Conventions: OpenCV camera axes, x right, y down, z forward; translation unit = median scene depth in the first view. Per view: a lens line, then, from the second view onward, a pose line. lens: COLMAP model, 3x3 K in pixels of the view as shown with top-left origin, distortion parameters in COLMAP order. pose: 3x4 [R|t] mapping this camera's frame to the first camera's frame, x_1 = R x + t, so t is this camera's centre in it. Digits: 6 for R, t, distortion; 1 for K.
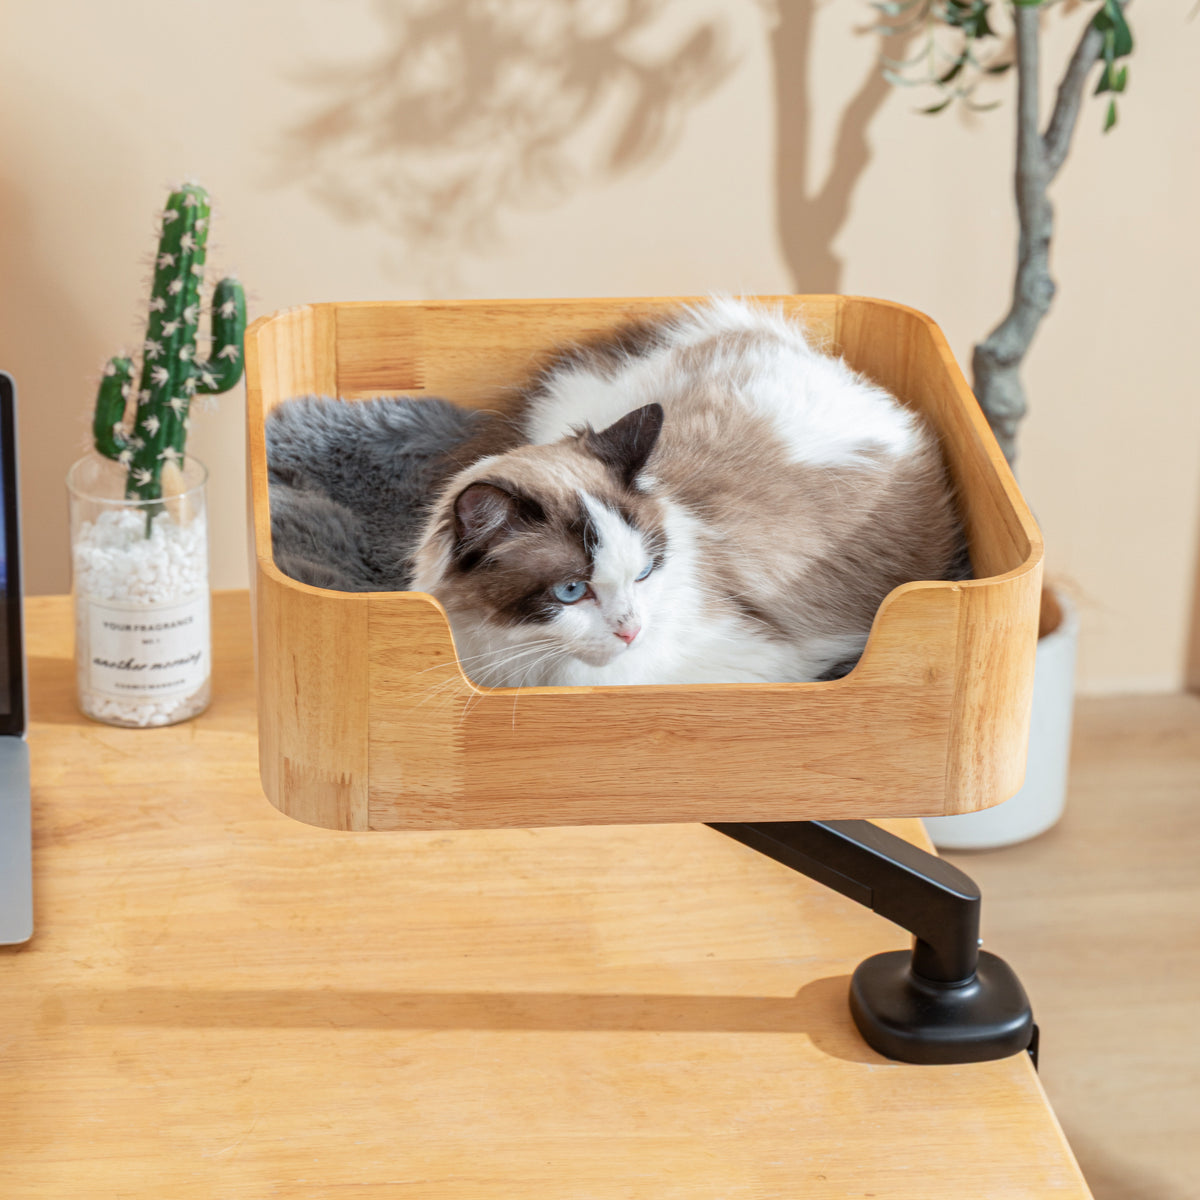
lens RADIAL K [[4950.5, 0, 600.0], [0, 4950.5, 600.0], [0, 0, 1]] dist [-0.173910, 4.198384]
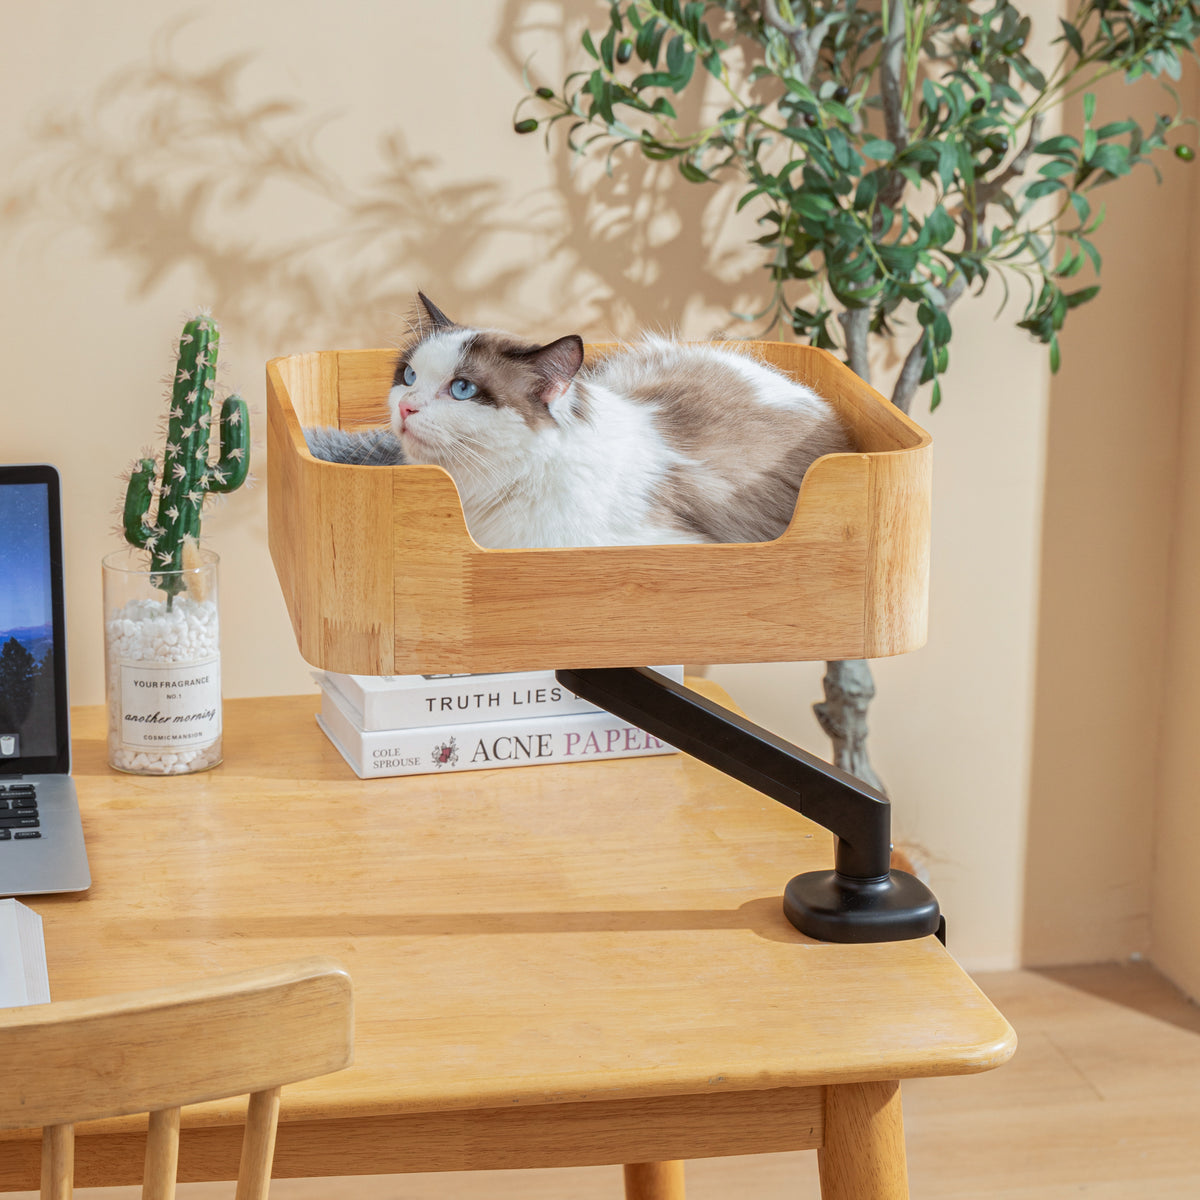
lens RADIAL K [[4950.5, 0, 600.0], [0, 4950.5, 600.0], [0, 0, 1]] dist [-0.173910, 4.198384]
pose [[0.997547, -0.028911, 0.063745, -0.067537], [0.045665, 0.959011, -0.279665, 0.341550], [-0.053047, 0.281890, 0.957979, -0.157694]]
